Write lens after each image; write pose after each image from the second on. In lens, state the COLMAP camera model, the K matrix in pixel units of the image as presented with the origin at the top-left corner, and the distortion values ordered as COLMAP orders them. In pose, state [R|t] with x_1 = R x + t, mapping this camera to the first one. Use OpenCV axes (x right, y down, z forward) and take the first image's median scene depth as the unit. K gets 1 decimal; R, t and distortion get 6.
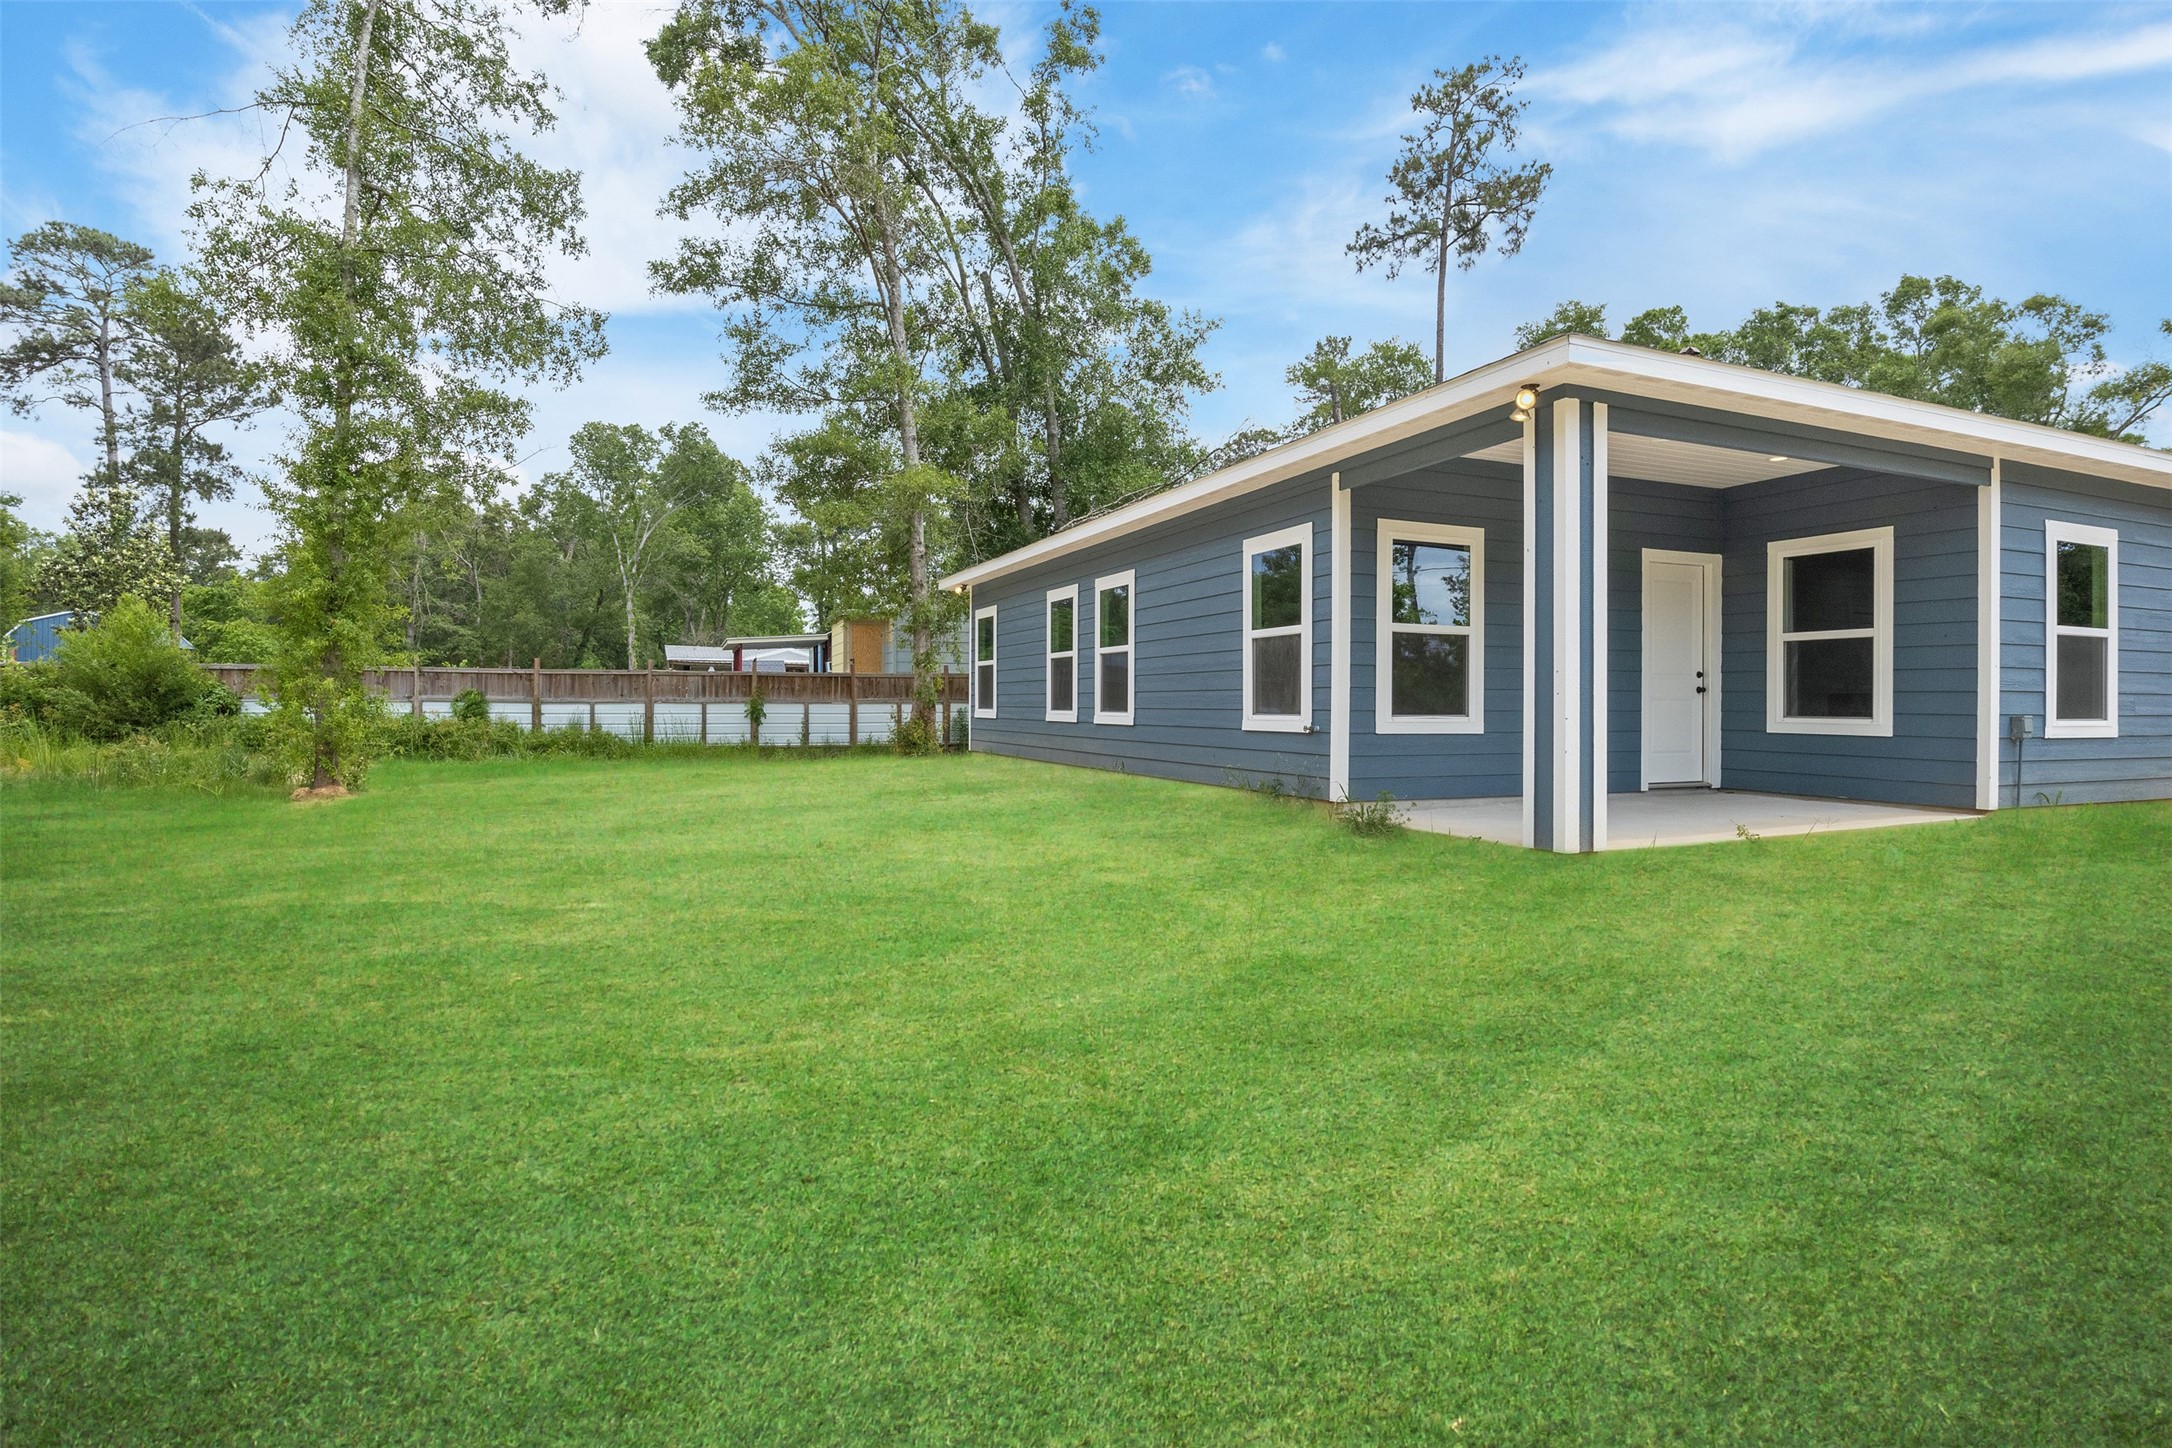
lens RADIAL K [[1100.5, 0, 1090.9], [0, 1100.5, 711.4], [0, 0, 1]] dist [-0.065374, 0.035090]
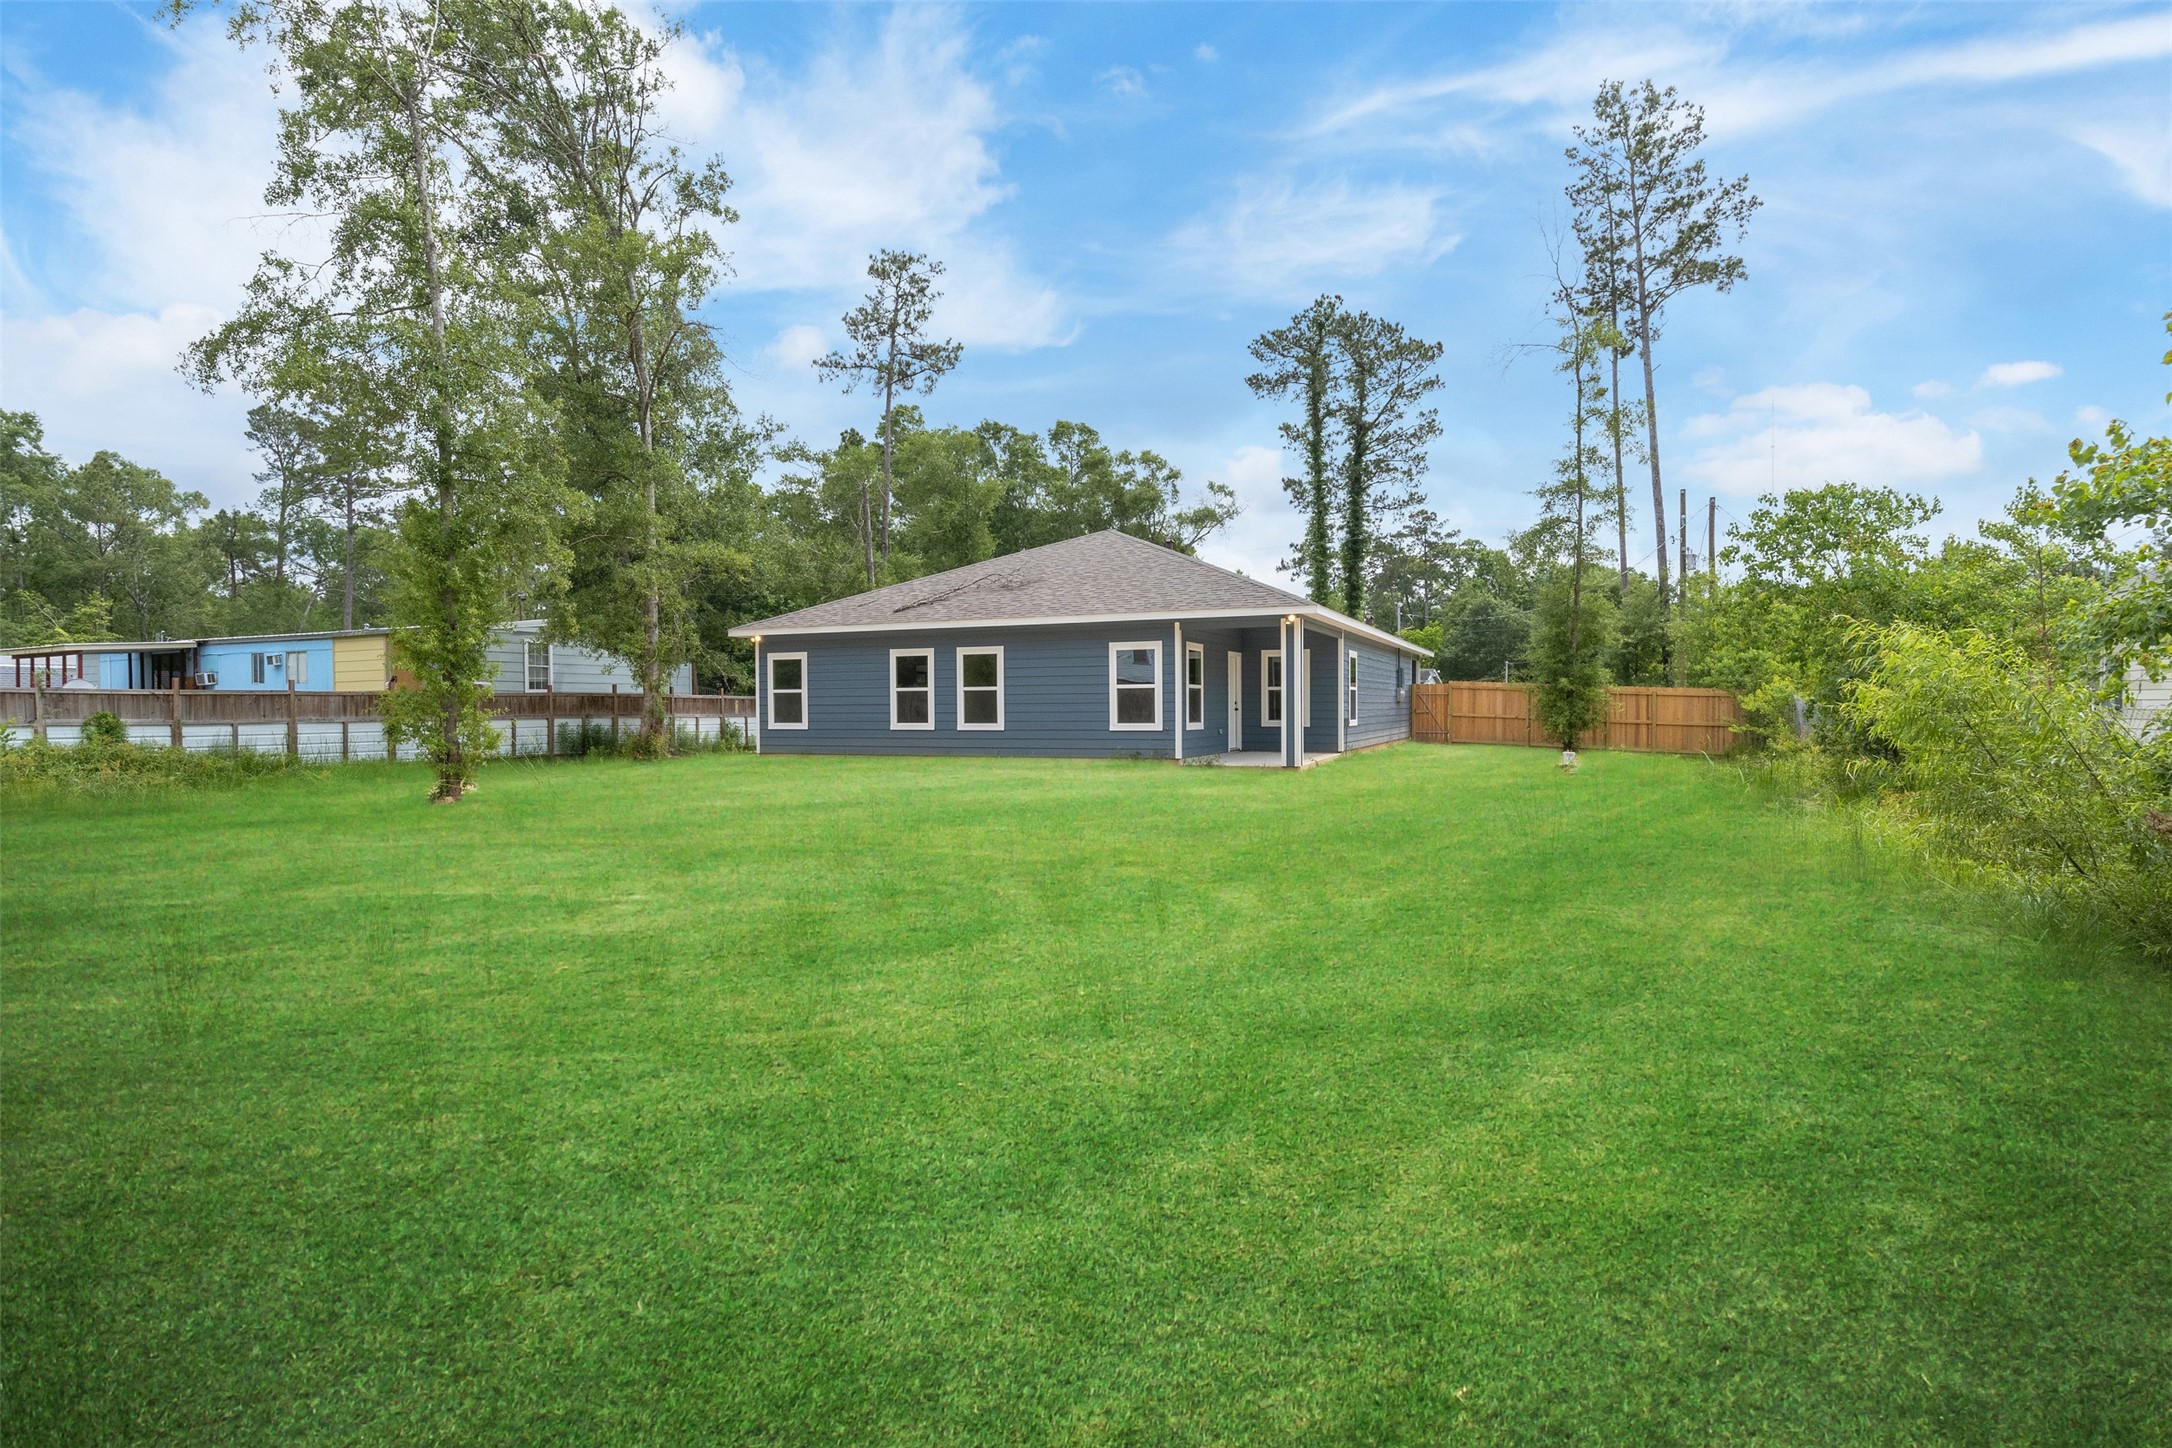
lens RADIAL K [[1100.5, 0, 1090.9], [0, 1100.5, 711.4], [0, 0, 1]] dist [-0.065374, 0.035090]
pose [[0.728761, -0.002884, 0.684763, -0.896990], [0.008451, 0.999953, -0.004782, -0.006165], [-0.684717, 0.009272, 0.728751, -0.363306]]
